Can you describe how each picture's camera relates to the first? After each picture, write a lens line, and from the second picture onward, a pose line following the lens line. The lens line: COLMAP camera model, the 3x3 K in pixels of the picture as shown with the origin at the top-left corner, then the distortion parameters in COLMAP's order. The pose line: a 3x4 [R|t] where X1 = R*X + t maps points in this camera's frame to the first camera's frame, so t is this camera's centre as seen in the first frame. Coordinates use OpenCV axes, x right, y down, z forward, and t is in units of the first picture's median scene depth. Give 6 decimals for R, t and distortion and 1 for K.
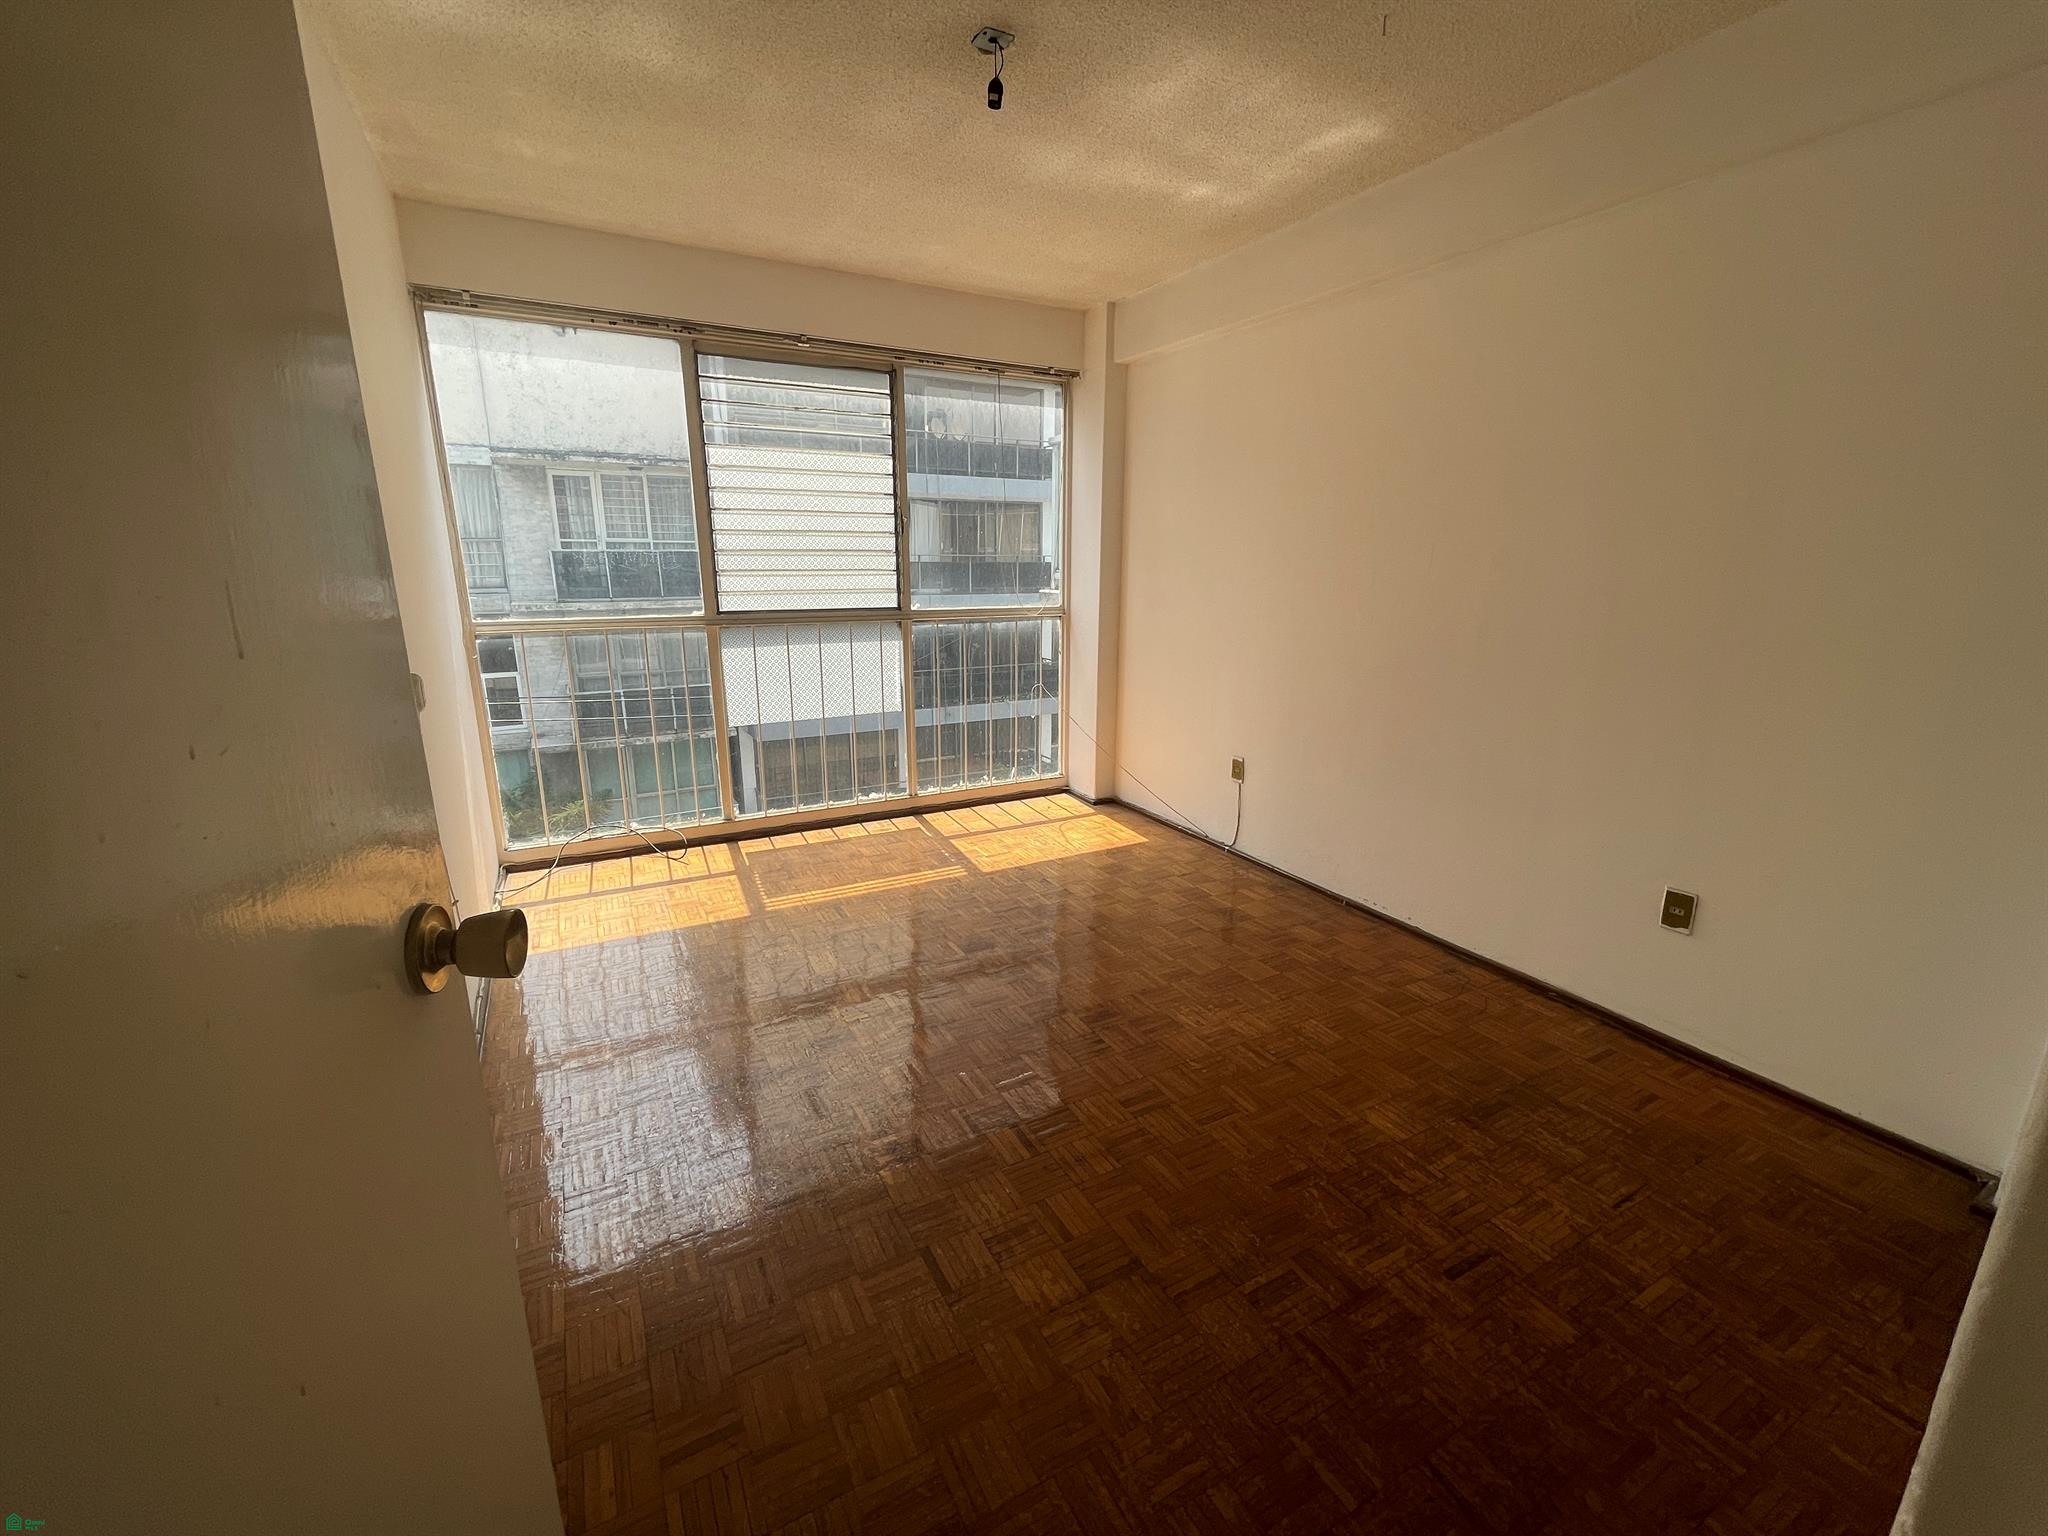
lens RADIAL K [[827.0, 0, 1024.0], [0, 827.0, 768.0], [0, 0, 1]] dist [-0.008139, 0.000864]
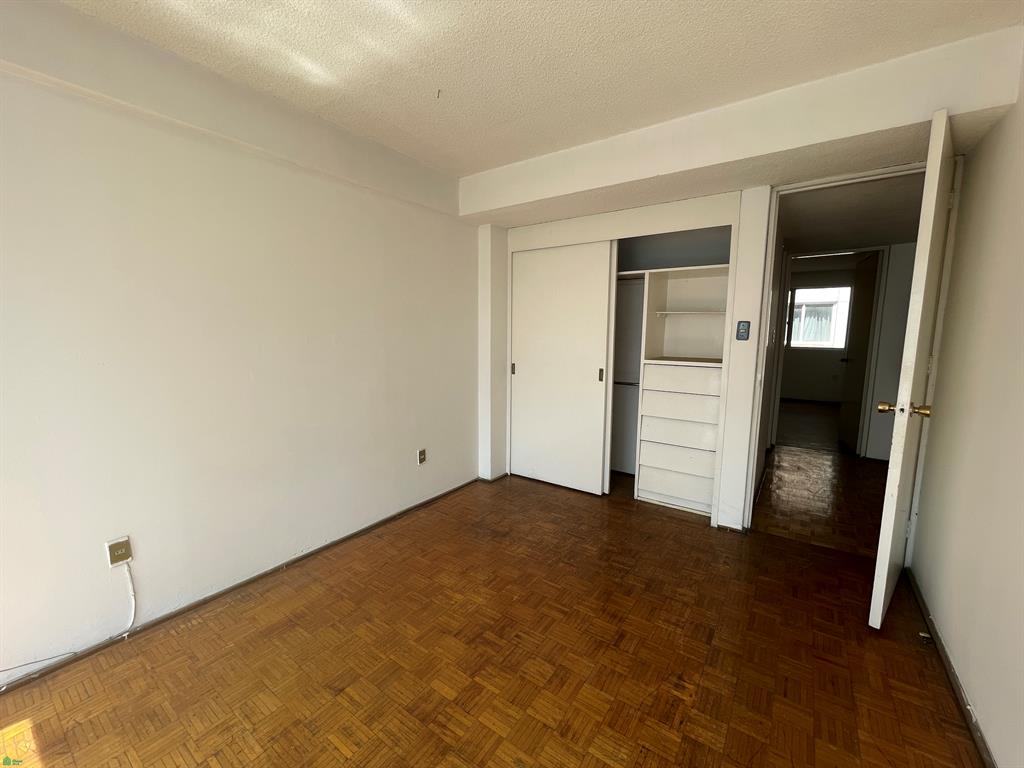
lens RADIAL K [[413.5, 0, 512.0], [0, 413.5, 384.0], [0, 0, 1]] dist [-0.008139, 0.000864]
pose [[-0.444785, -0.122521, 0.887217, -0.706010], [0.207318, 0.949611, 0.235071, -0.413251], [-0.871312, 0.288493, -0.396972, 1.519581]]
